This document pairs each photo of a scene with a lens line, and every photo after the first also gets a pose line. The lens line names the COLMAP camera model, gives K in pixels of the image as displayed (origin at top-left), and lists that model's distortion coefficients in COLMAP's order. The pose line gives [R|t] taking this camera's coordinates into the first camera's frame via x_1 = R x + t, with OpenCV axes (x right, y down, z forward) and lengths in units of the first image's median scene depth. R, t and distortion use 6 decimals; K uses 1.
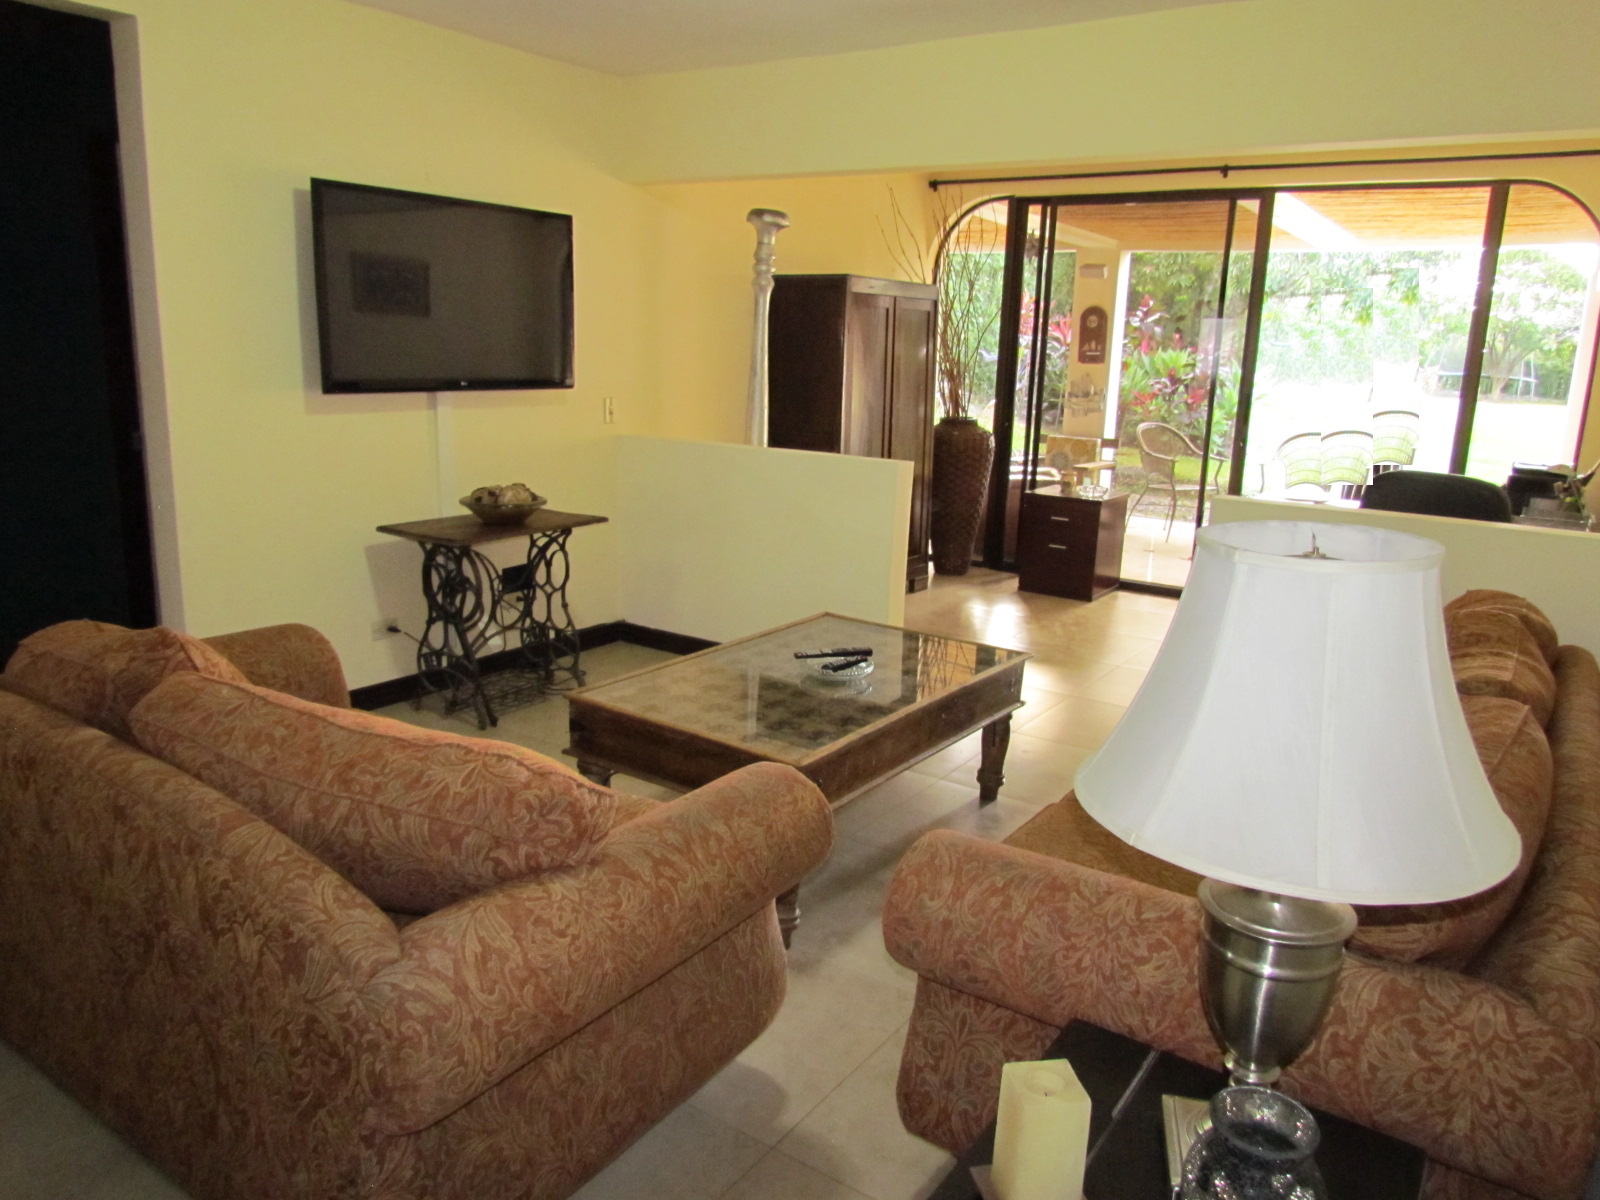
lens RADIAL K [[1131.7, 0, 800.0], [0, 1131.7, 600.0], [0, 0, 1]] dist [-0.049551, 0.028828]
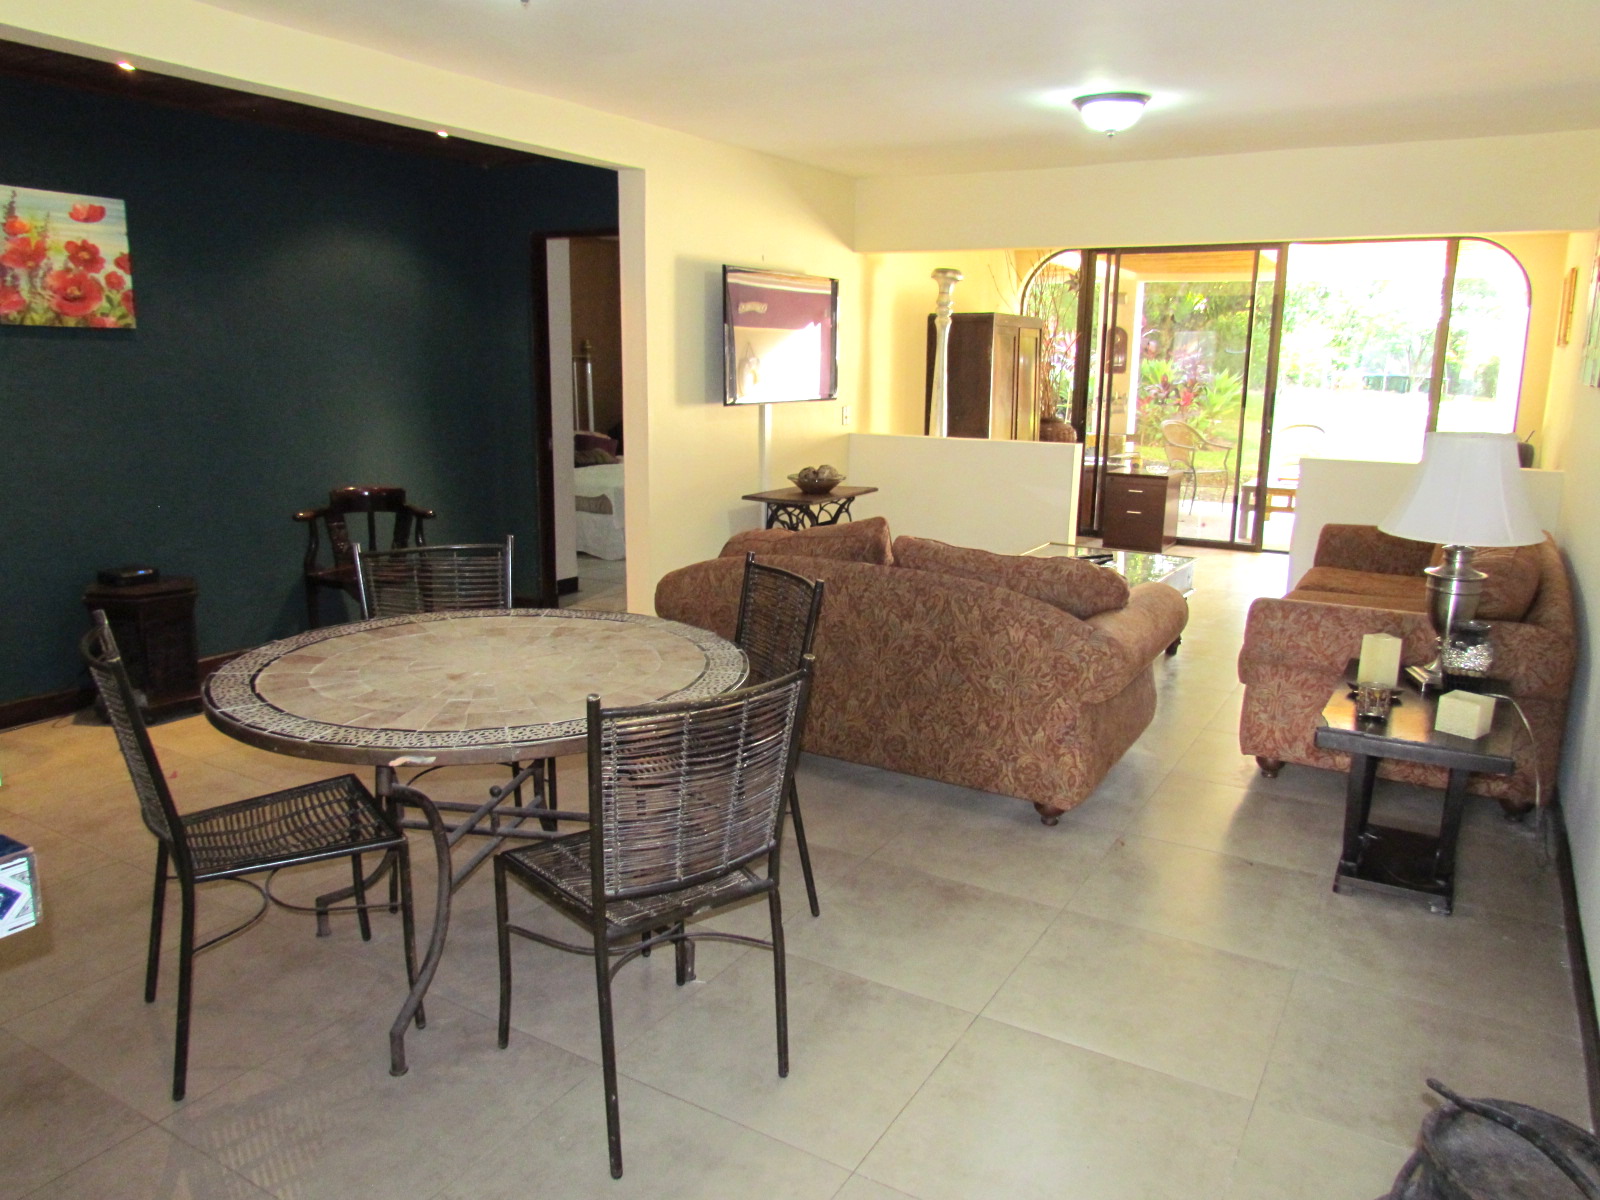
lens RADIAL K [[1116.3, 0, 835.4], [0, 1116.3, 600.7], [0, 0, 1]] dist [-0.008143, -0.000854]
pose [[0.996030, -0.037840, 0.080580, -0.287067], [0.038630, 0.999219, -0.008267, 0.067081], [-0.080205, 0.011347, 0.996714, -0.347802]]
